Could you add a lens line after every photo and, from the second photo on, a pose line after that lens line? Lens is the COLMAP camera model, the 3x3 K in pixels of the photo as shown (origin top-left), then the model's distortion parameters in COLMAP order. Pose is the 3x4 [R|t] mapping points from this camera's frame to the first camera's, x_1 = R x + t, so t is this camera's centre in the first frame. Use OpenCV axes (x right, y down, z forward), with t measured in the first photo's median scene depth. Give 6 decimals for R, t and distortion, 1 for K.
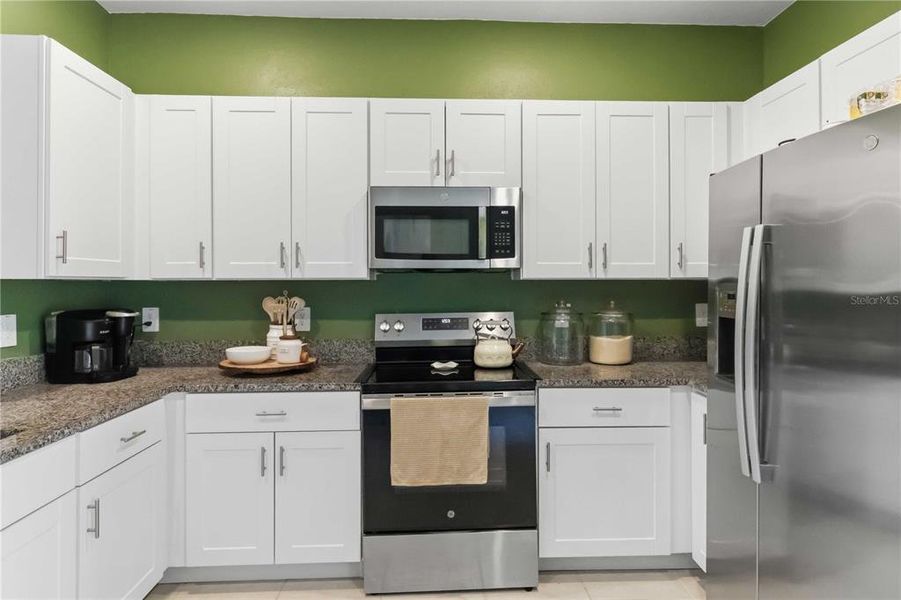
lens RADIAL K [[524.9, 0, 456.5], [0, 524.9, 279.9], [0, 0, 1]] dist [0.001334, 0.001394]
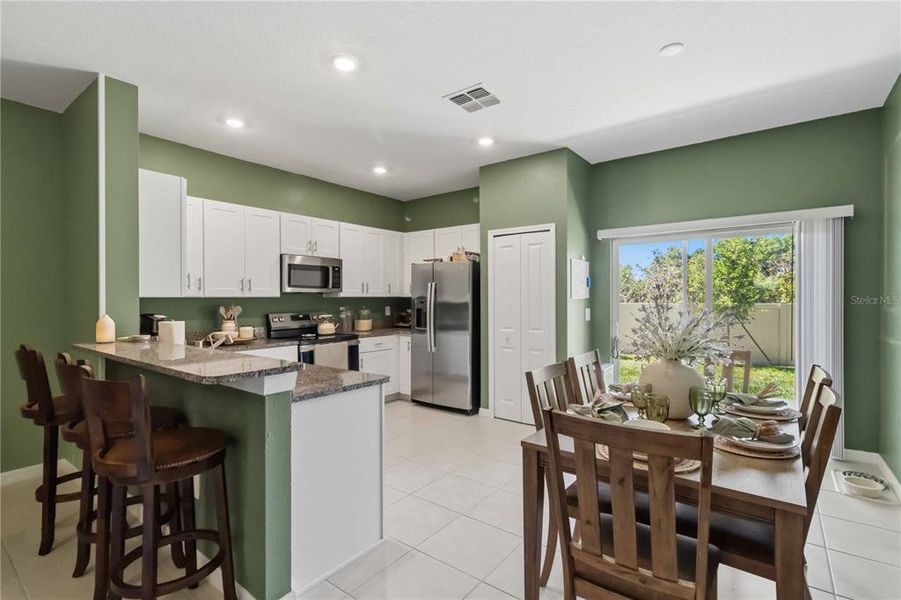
lens RADIAL K [[428.3, 0, 444.7], [0, 428.3, 299.3], [0, 0, 1]] dist [-0.000383, -0.001053]
pose [[0.658040, -0.001177, 0.752982, -1.048192], [-0.004513, 0.999975, 0.005506, -0.003706], [-0.752970, -0.007021, 0.658018, -0.661281]]
